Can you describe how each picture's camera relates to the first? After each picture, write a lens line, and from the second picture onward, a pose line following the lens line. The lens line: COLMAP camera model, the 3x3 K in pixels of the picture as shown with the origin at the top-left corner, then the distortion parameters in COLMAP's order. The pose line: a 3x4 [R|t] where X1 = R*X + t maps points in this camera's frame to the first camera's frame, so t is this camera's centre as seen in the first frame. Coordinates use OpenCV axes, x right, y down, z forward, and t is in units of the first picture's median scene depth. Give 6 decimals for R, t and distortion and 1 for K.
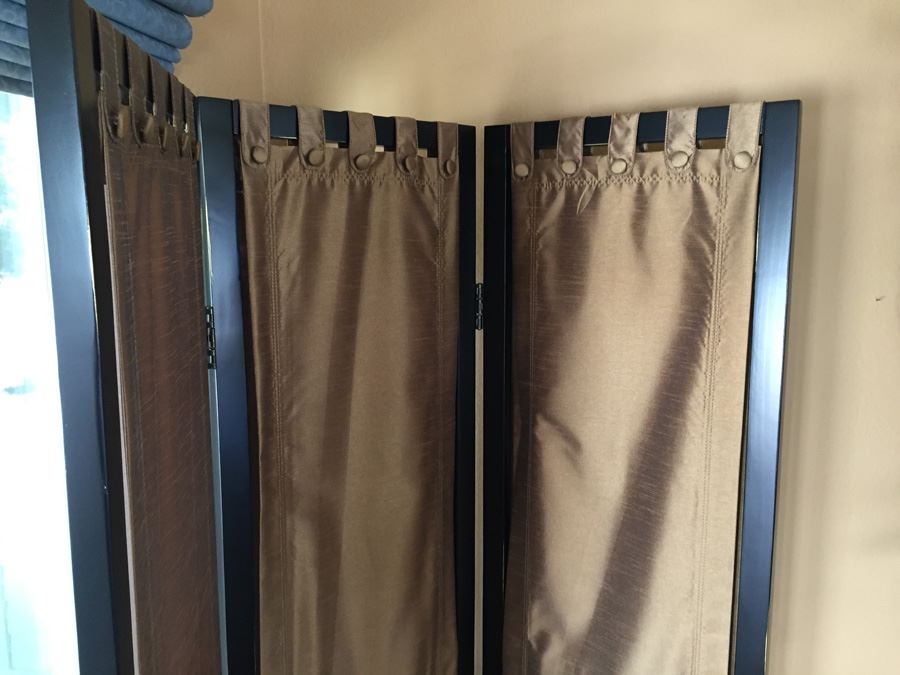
lens RADIAL K [[776.7, 0, 450.0], [0, 776.7, 337.5], [0, 0, 1]] dist [0.090709, -0.128830]
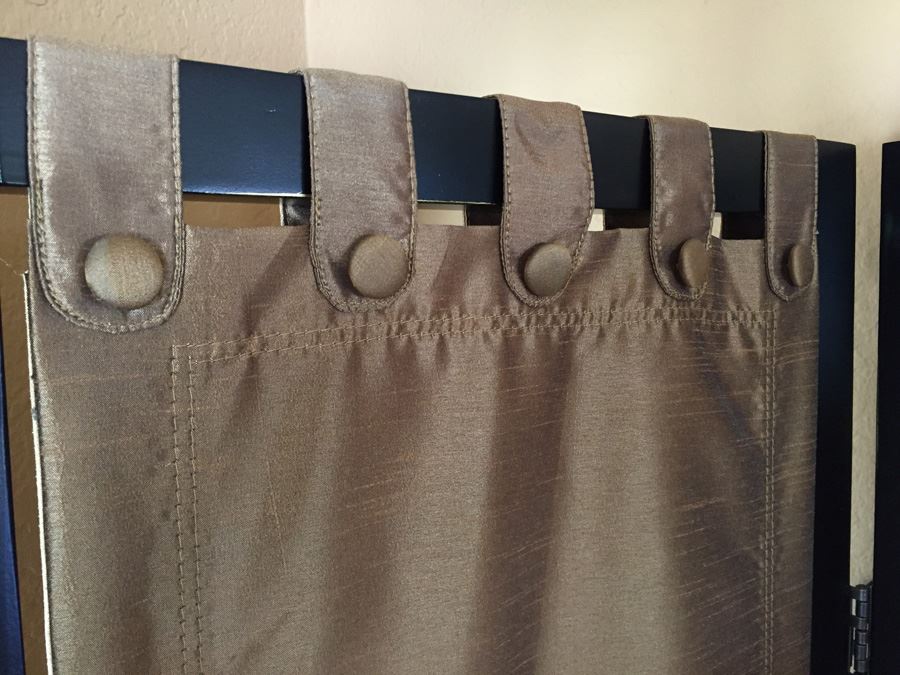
lens RADIAL K [[776.7, 0, 450.0], [0, 776.7, 337.5], [0, 0, 1]] dist [0.090709, -0.128830]
pose [[0.987286, -0.006609, -0.158815, -0.100657], [-0.005357, 0.997184, -0.074801, -0.175786], [0.158862, 0.074700, 0.984471, 0.705067]]
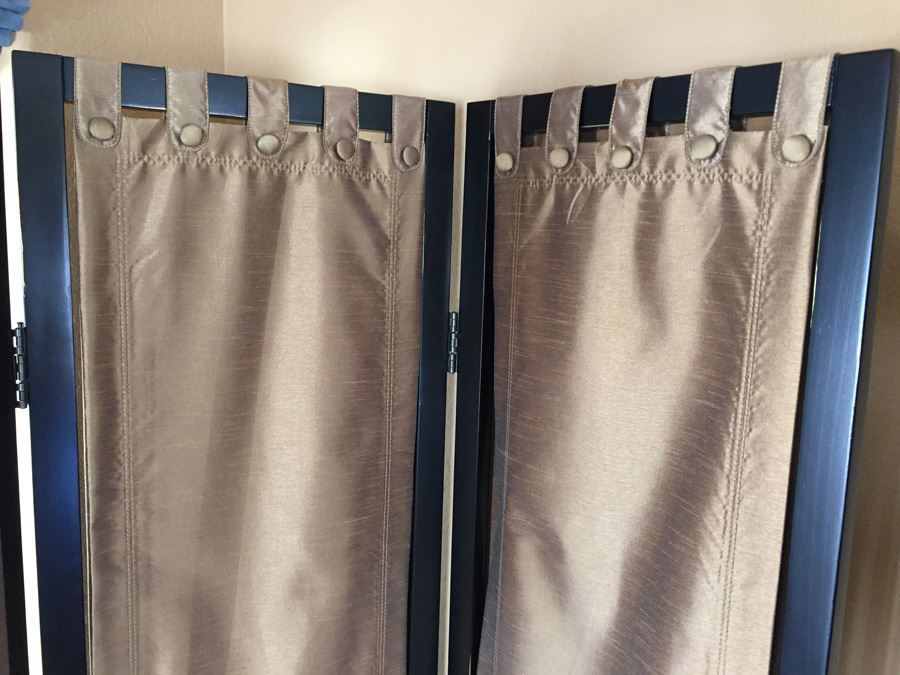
lens RADIAL K [[776.7, 0, 450.0], [0, 776.7, 337.5], [0, 0, 1]] dist [0.090709, -0.128830]
pose [[0.970193, 0.071340, -0.231596, 0.241487], [-0.073190, 0.997318, 0.000608, -0.052168], [0.231018, 0.016361, 0.972812, 0.306933]]
